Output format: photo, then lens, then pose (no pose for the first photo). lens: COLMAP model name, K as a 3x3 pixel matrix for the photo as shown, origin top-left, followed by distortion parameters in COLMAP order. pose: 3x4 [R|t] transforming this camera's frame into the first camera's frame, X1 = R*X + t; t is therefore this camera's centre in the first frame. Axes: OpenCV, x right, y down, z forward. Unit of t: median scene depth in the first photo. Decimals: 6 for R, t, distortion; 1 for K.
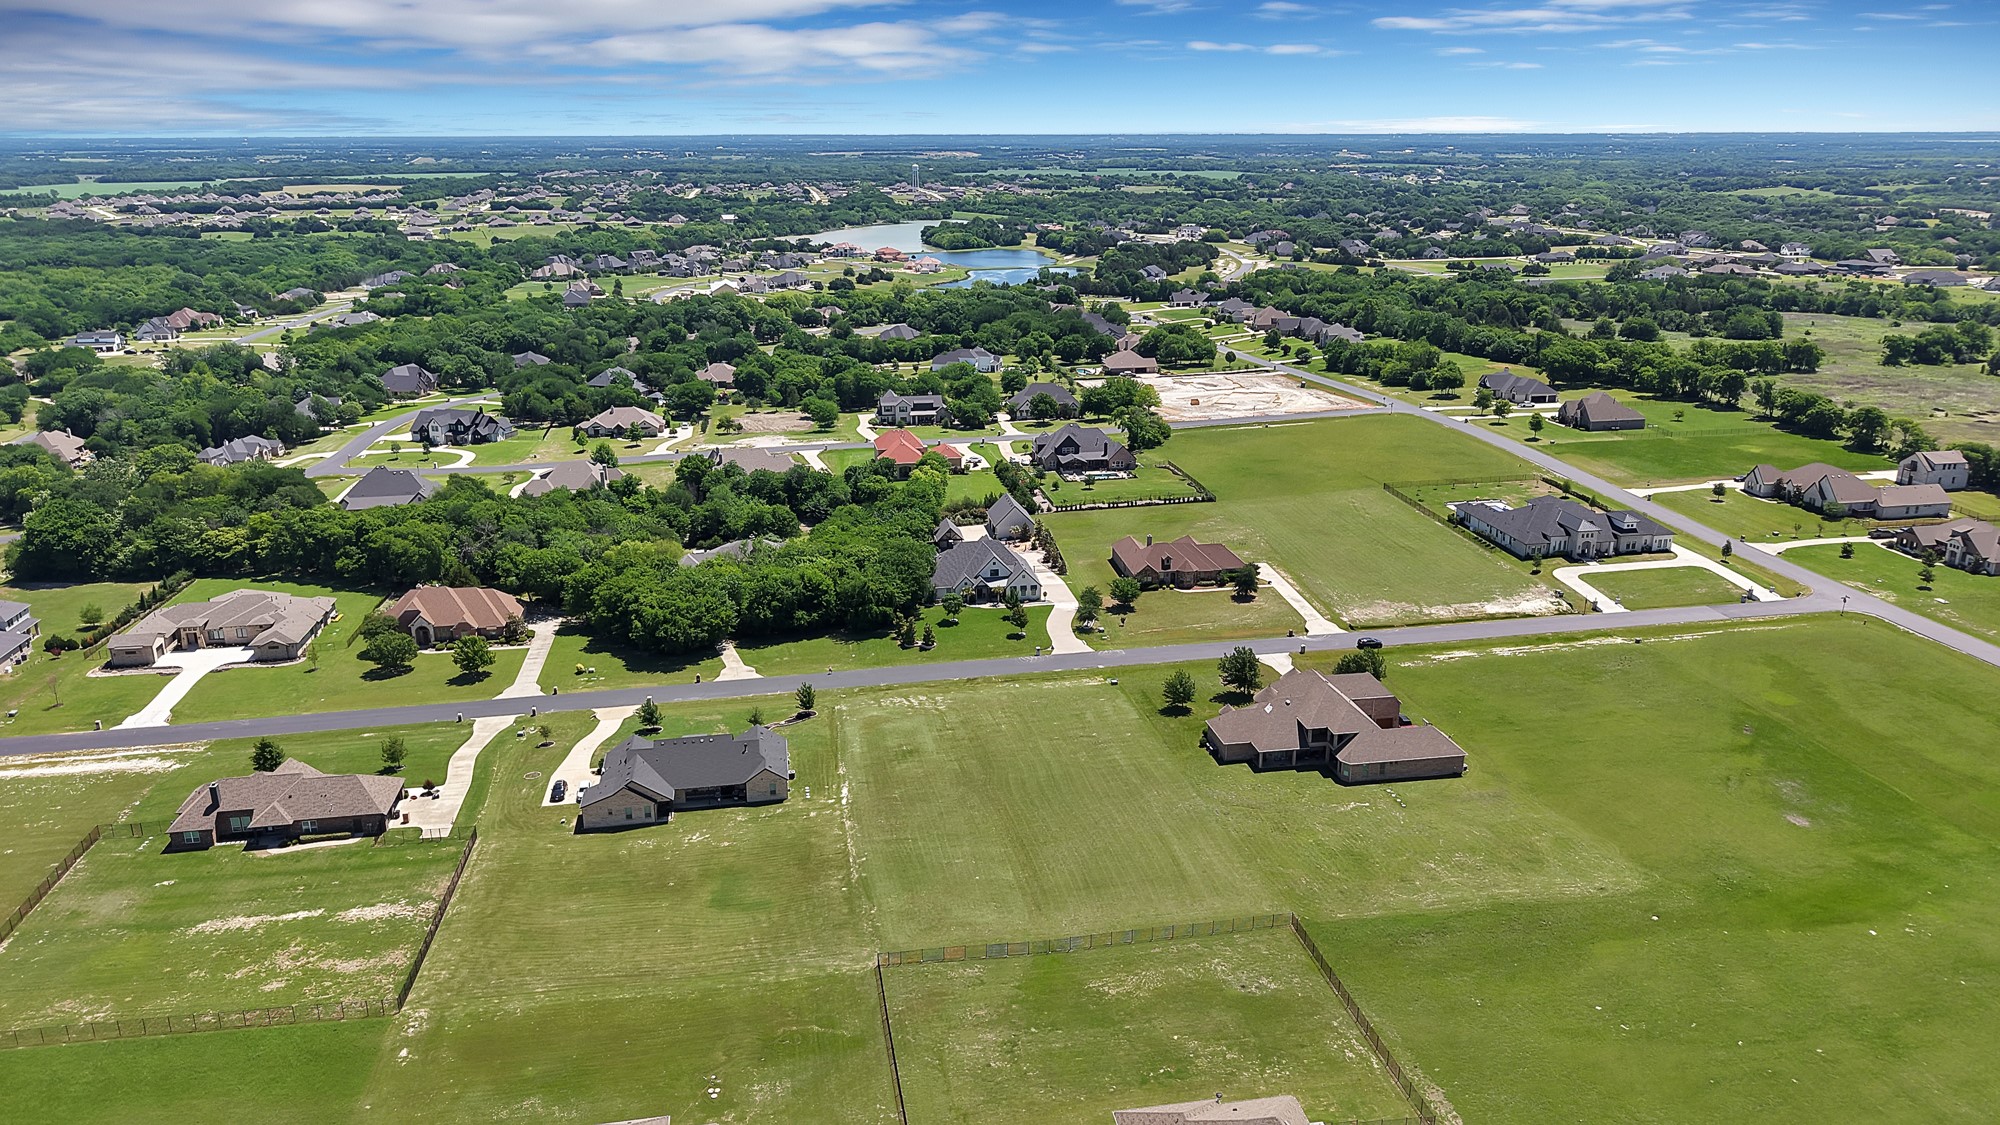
lens RADIAL K [[1364.5, 0, 1000.0], [0, 1364.5, 562.5], [0, 0, 1]] dist [0.045097, -0.061385]
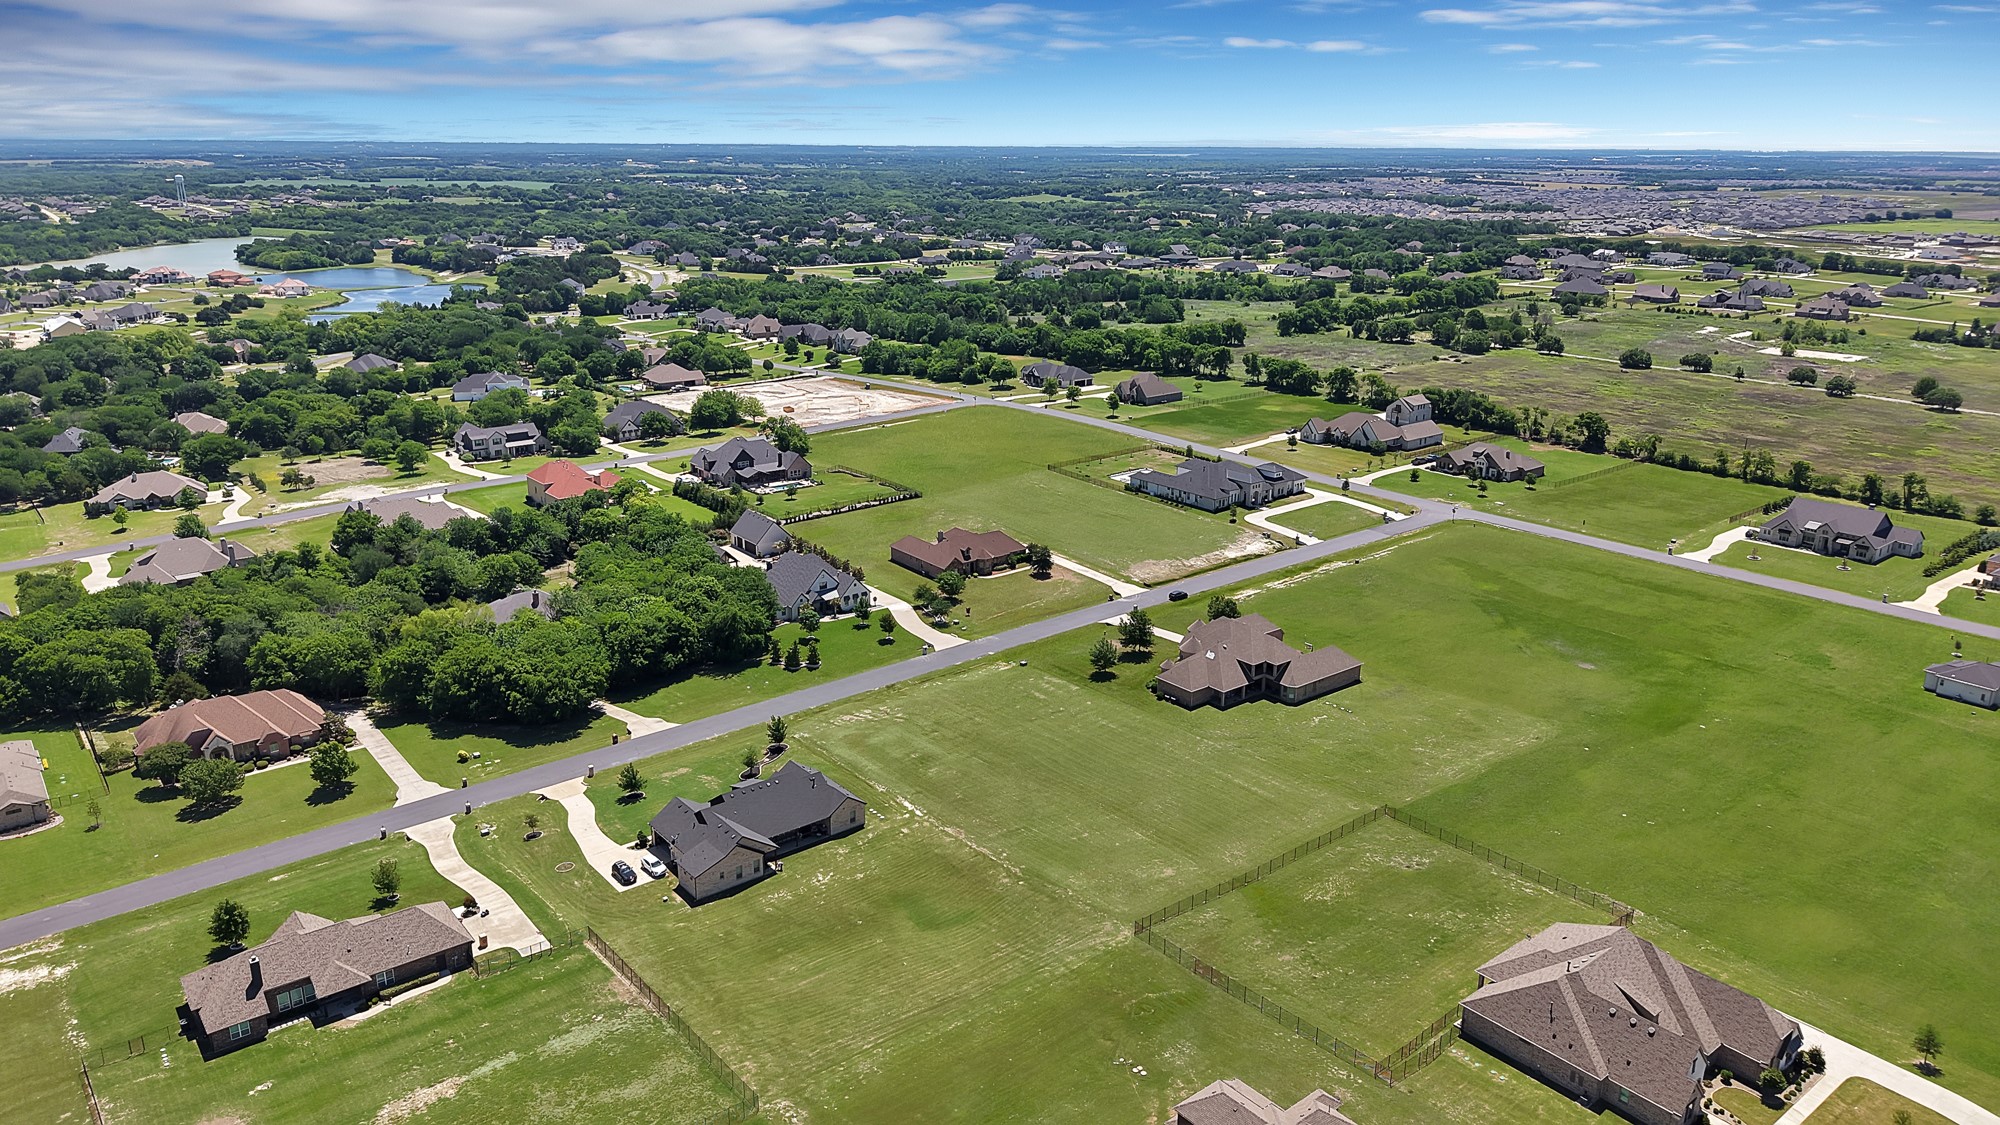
lens RADIAL K [[1334.8, 0, 1000.1], [0, 1334.8, 619.7], [0, 0, 1]] dist [0.066898, -0.083733]
pose [[0.875061, -0.155511, 0.458349, -0.354748], [0.138624, 0.987832, 0.070502, -0.019631], [-0.463736, 0.001844, 0.885972, 0.070473]]
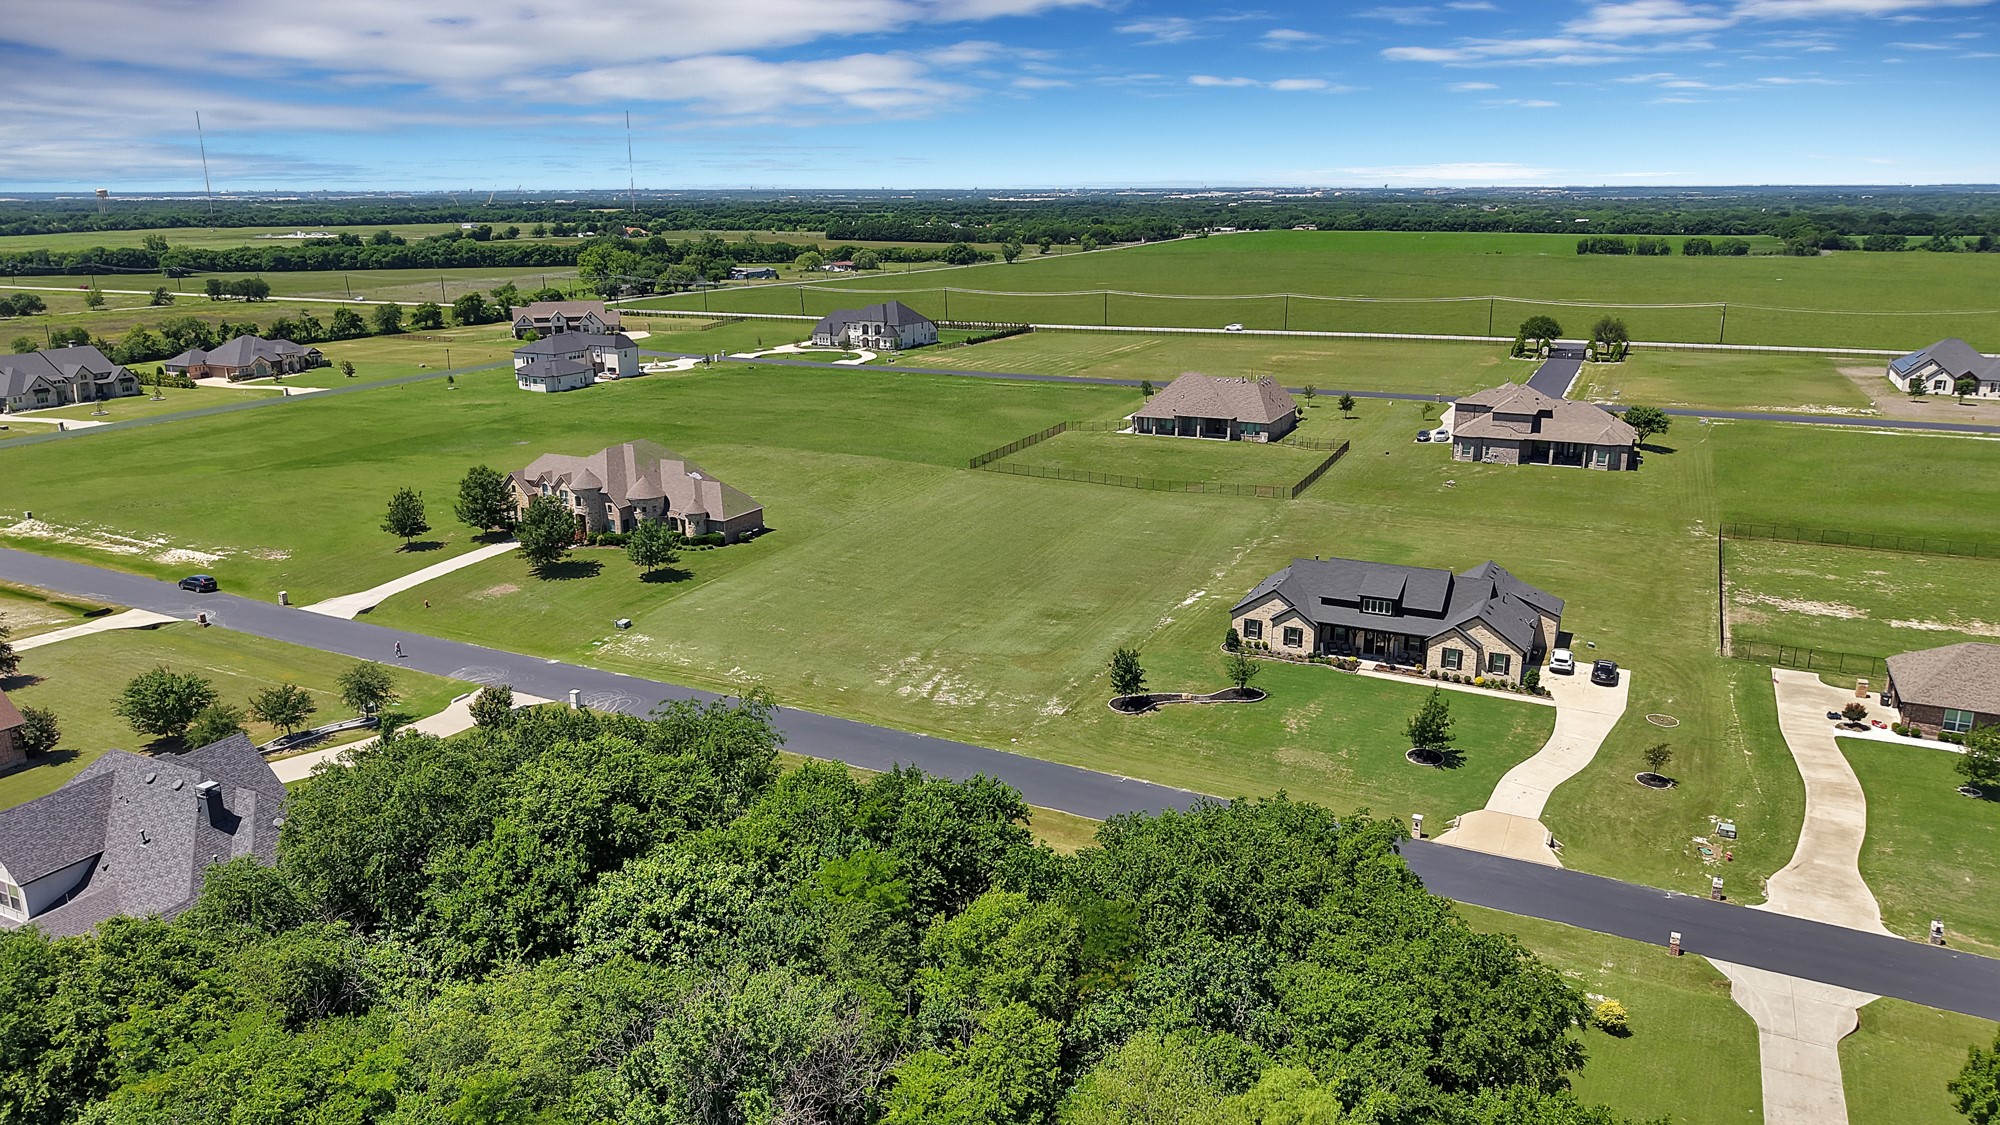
lens RADIAL K [[1334.8, 0, 1000.1], [0, 1334.8, 619.7], [0, 0, 1]] dist [0.066898, -0.083733]
pose [[-0.809131, -0.172681, 0.561683, -0.319497], [0.183457, 0.833839, 0.520630, -0.158073], [-0.558257, 0.524302, -0.643006, 1.114727]]
